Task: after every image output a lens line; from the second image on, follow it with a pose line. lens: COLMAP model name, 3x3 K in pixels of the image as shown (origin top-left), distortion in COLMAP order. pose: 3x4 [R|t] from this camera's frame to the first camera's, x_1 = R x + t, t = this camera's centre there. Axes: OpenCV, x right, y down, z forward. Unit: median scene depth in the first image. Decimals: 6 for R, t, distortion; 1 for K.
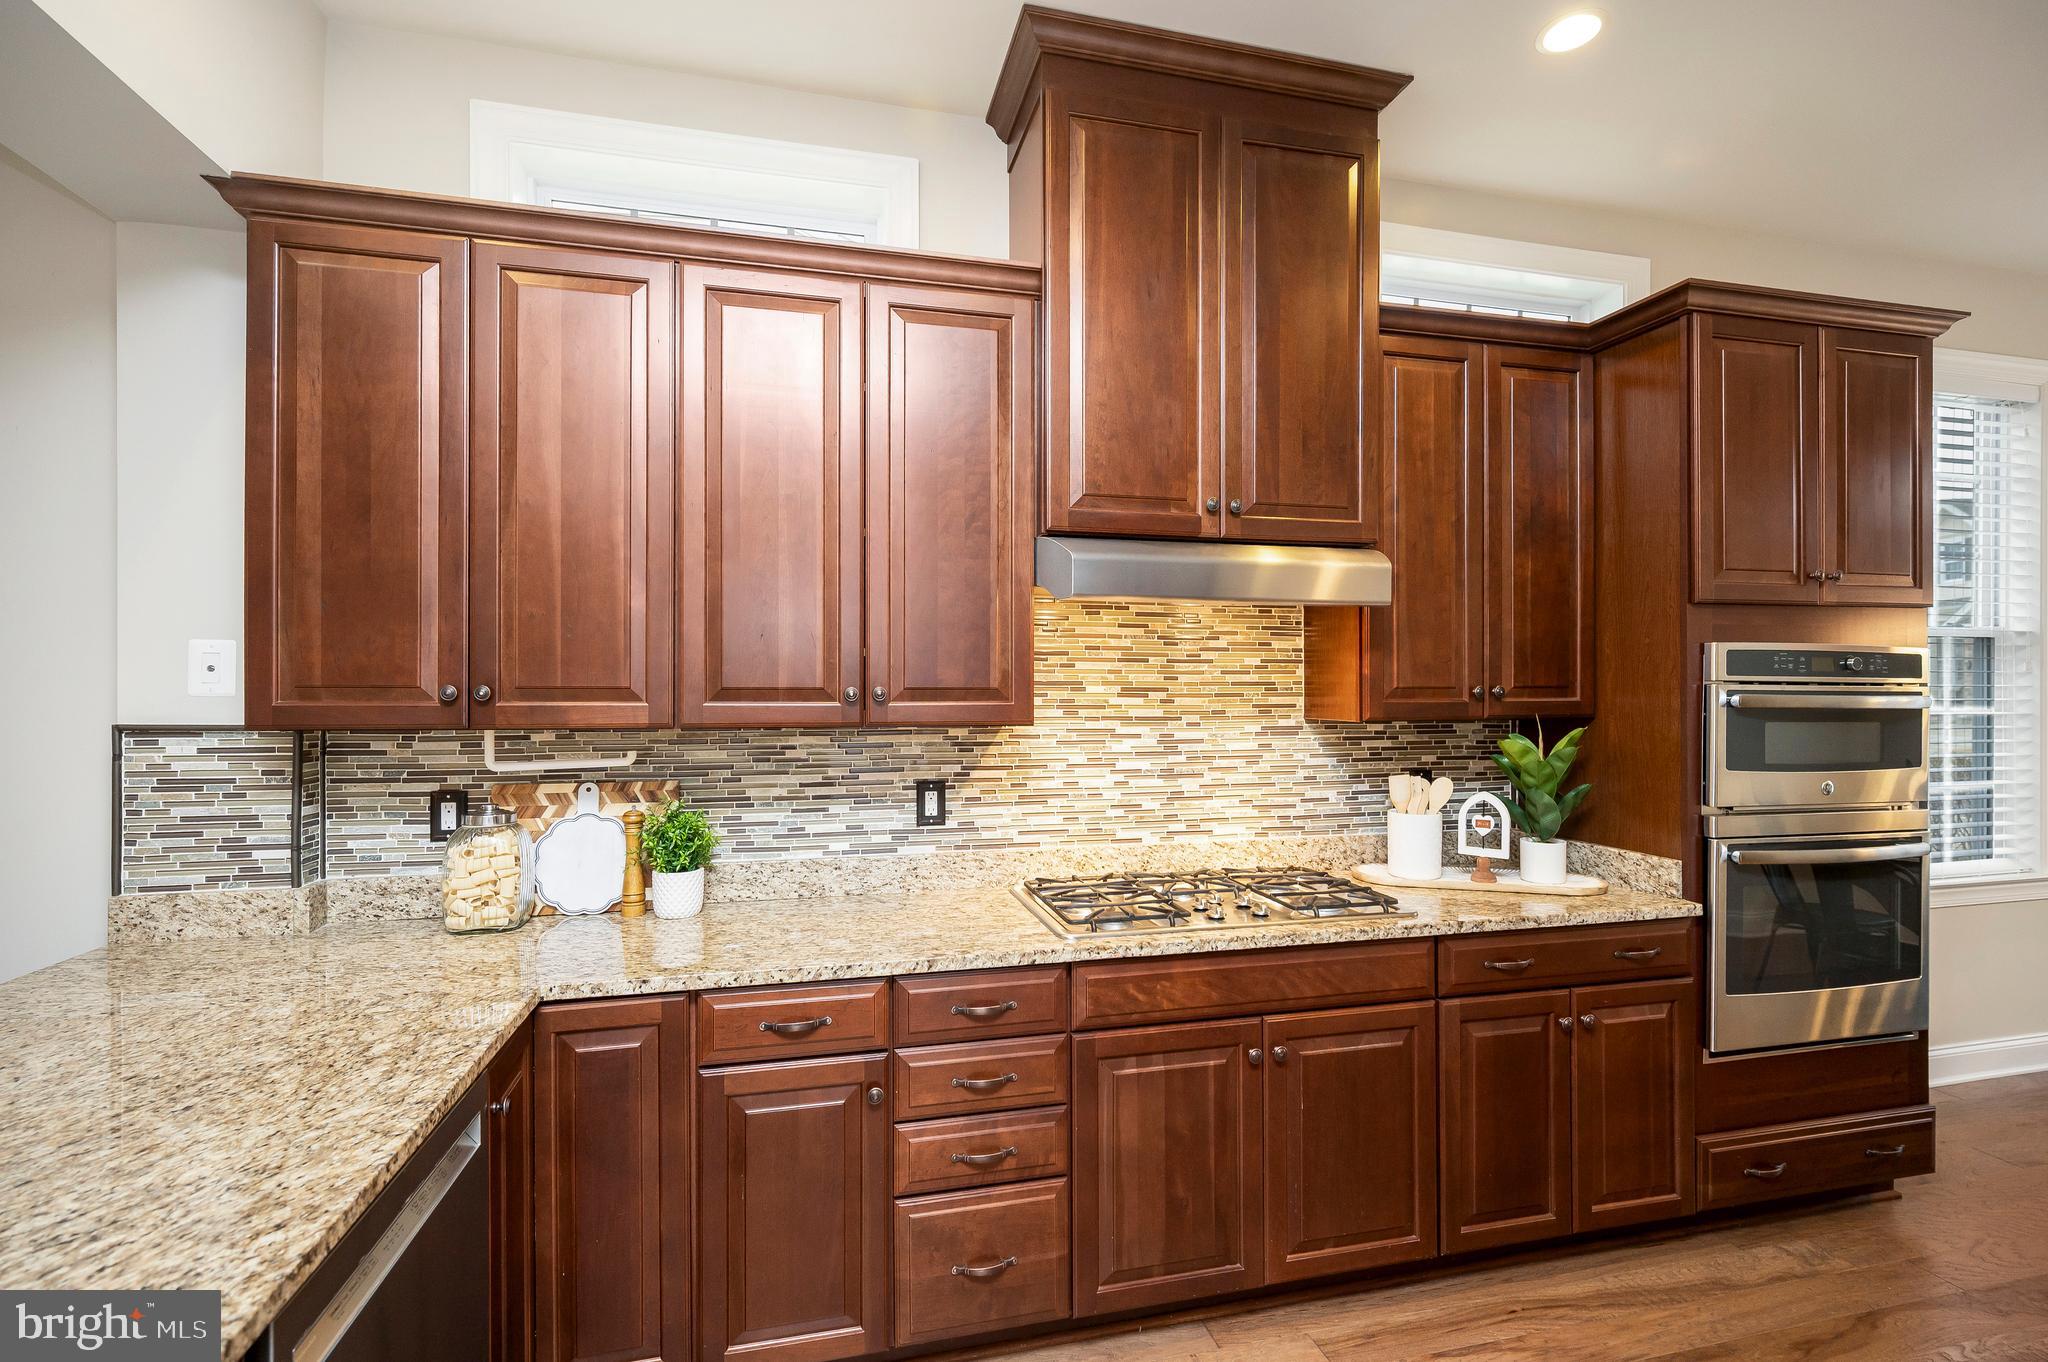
lens RADIAL K [[903.8, 0, 1025.8], [0, 903.8, 690.1], [0, 0, 1]] dist [-0.003850, 0.000156]
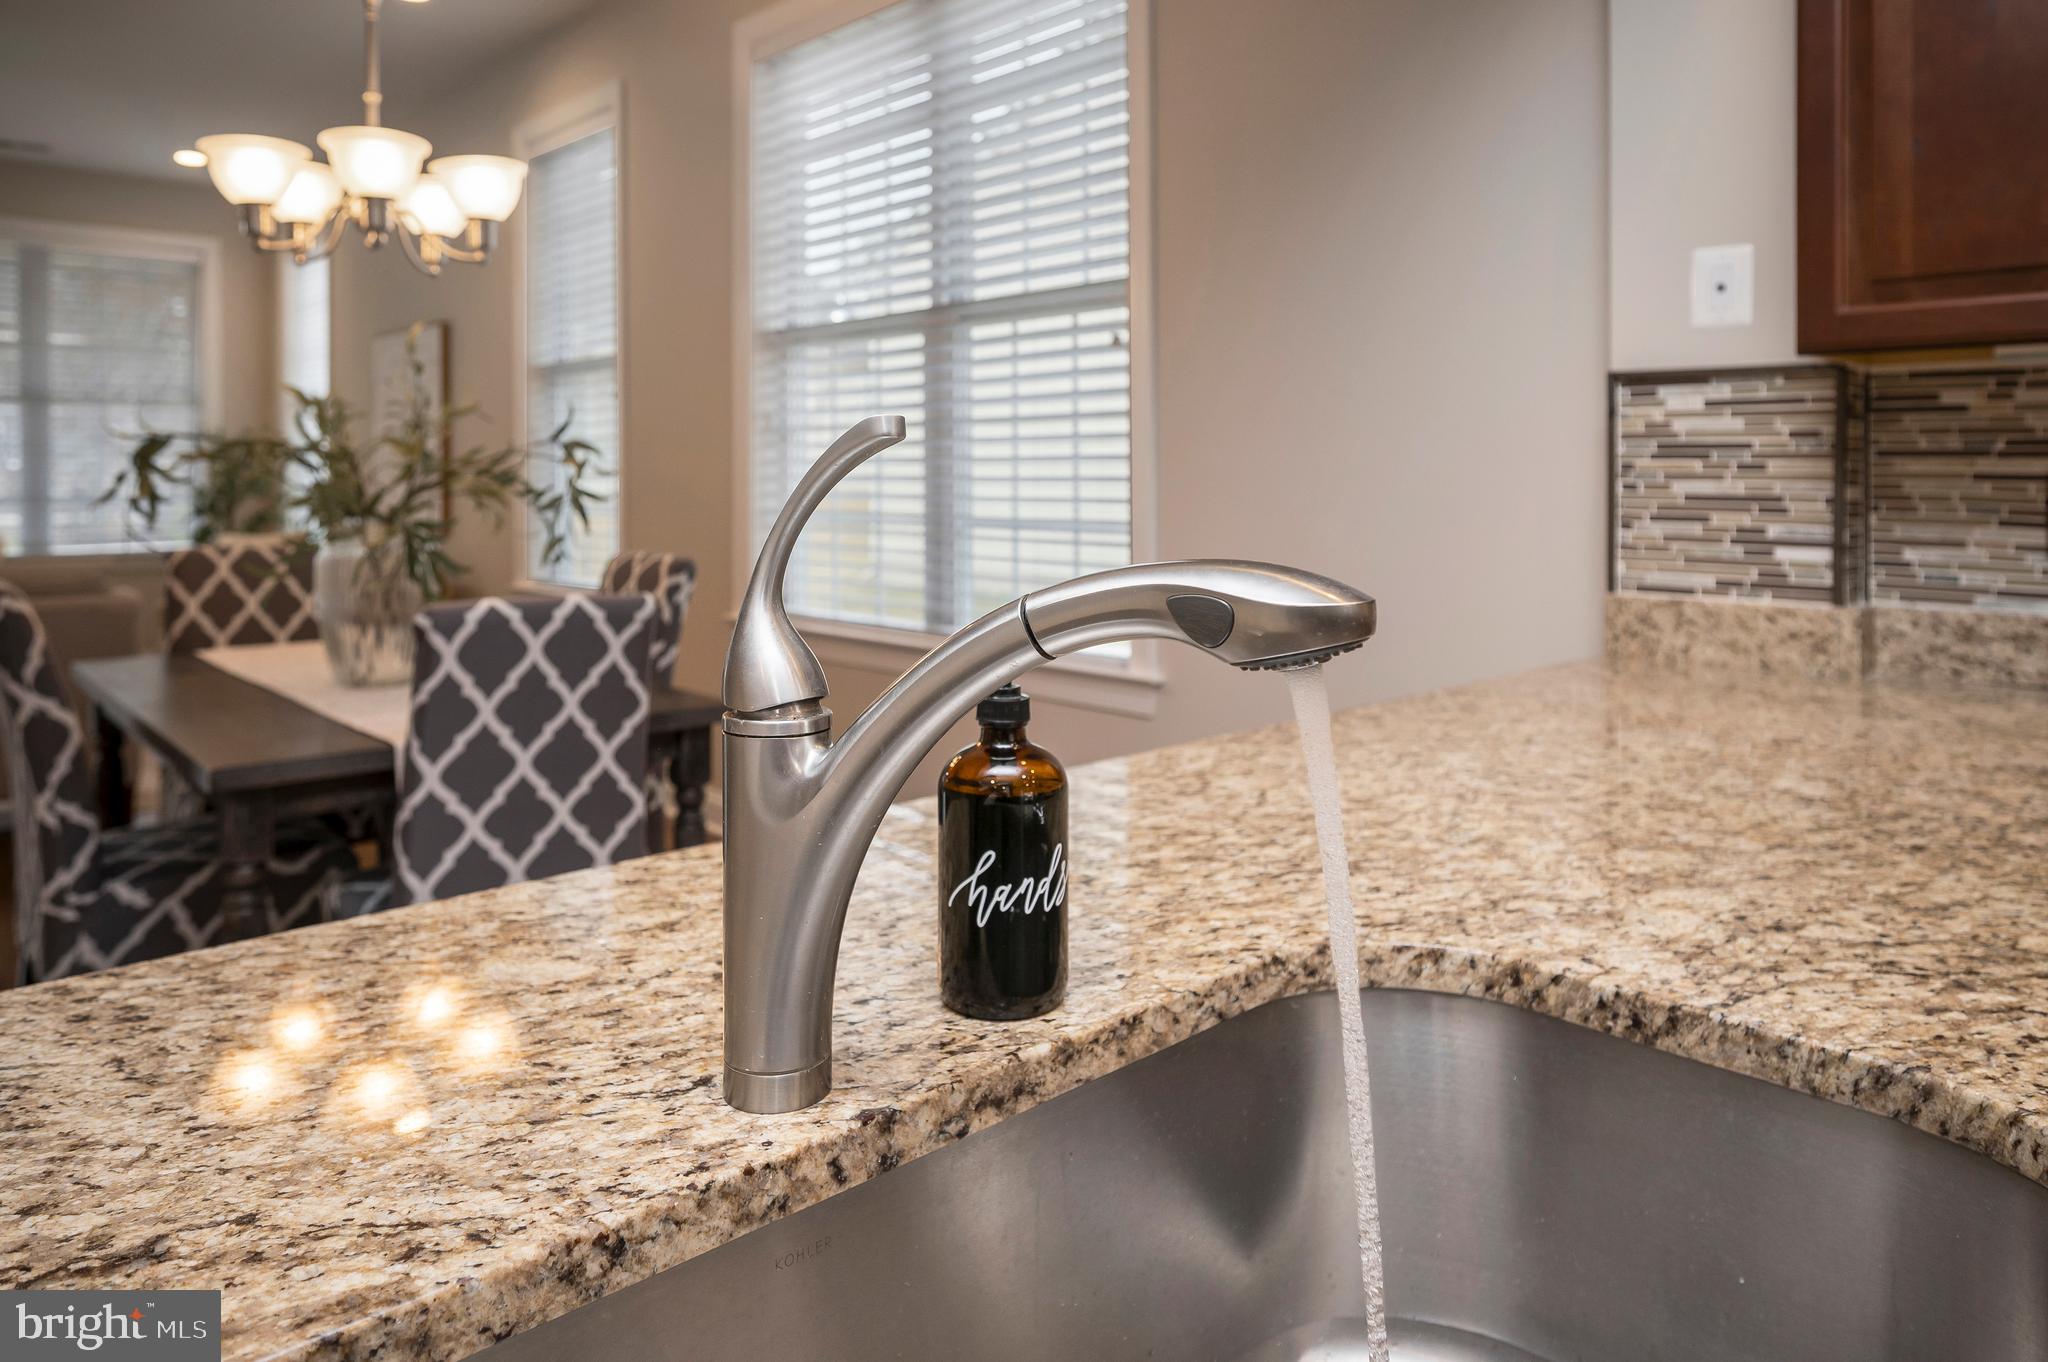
lens RADIAL K [[1327.0, 0, 1045.9], [0, 1327.0, 482.6], [0, 0, 1]] dist [0.008206, 0.000054]
pose [[0.498036, 0.005310, -0.867140, -0.223363], [0.002941, 0.999965, 0.007812, 0.103735], [0.867151, -0.006441, 0.498003, 0.012064]]
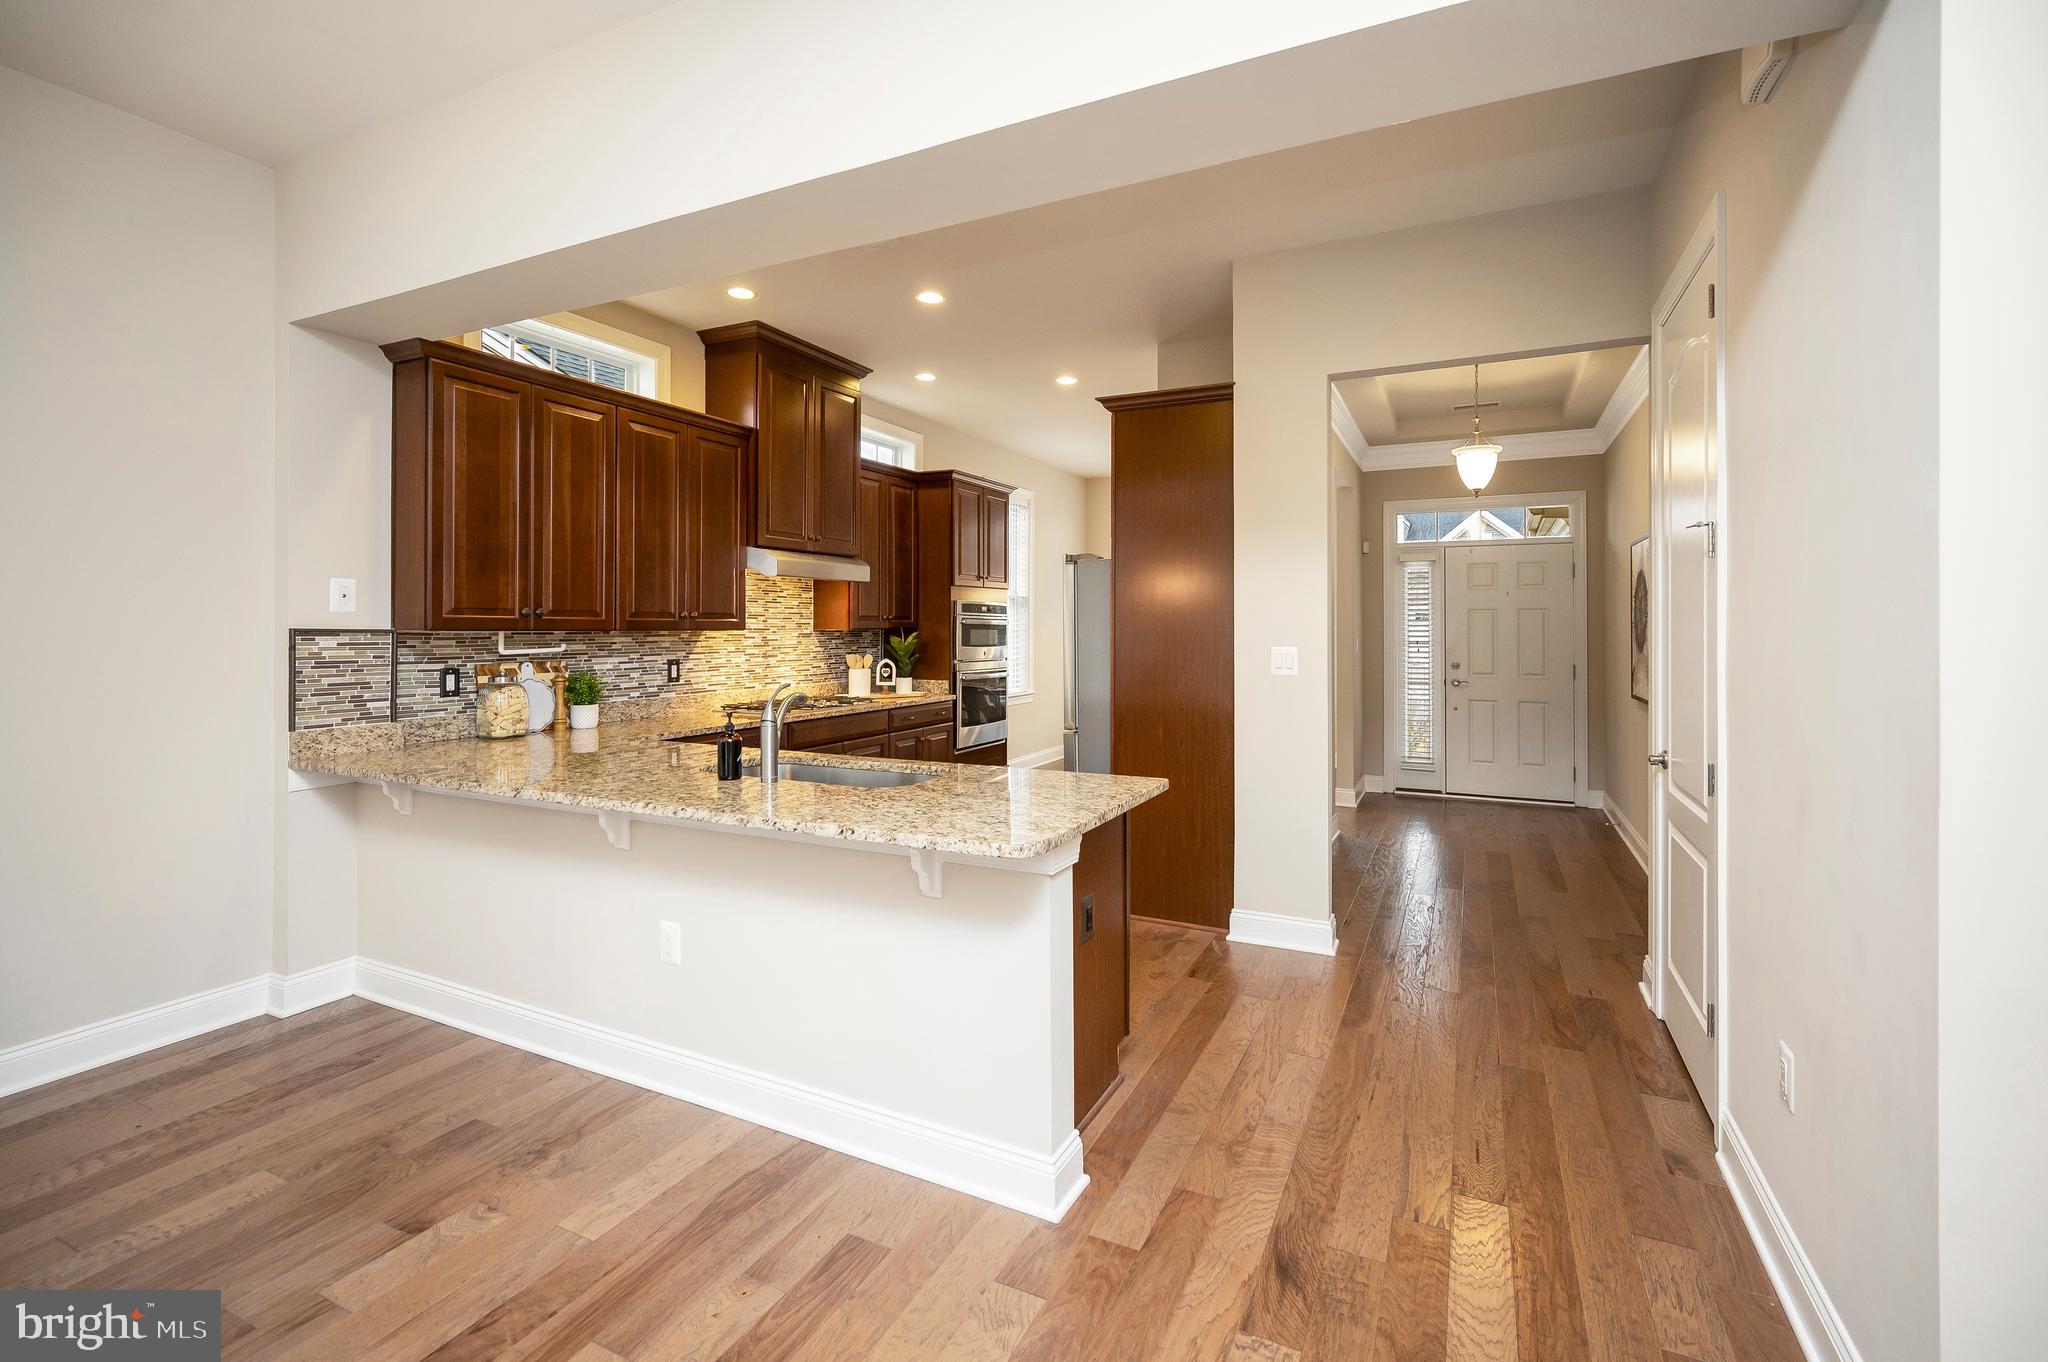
lens RADIAL K [[903.8, 0, 1058.7], [0, 903.8, 620.4], [0, 0, 1]] dist [-0.003850, 0.000156]
pose [[0.622758, 0.006683, 0.782386, -1.203825], [-0.002229, 0.999975, -0.006768, 0.026547], [-0.782411, 0.002471, 0.622757, -0.957951]]
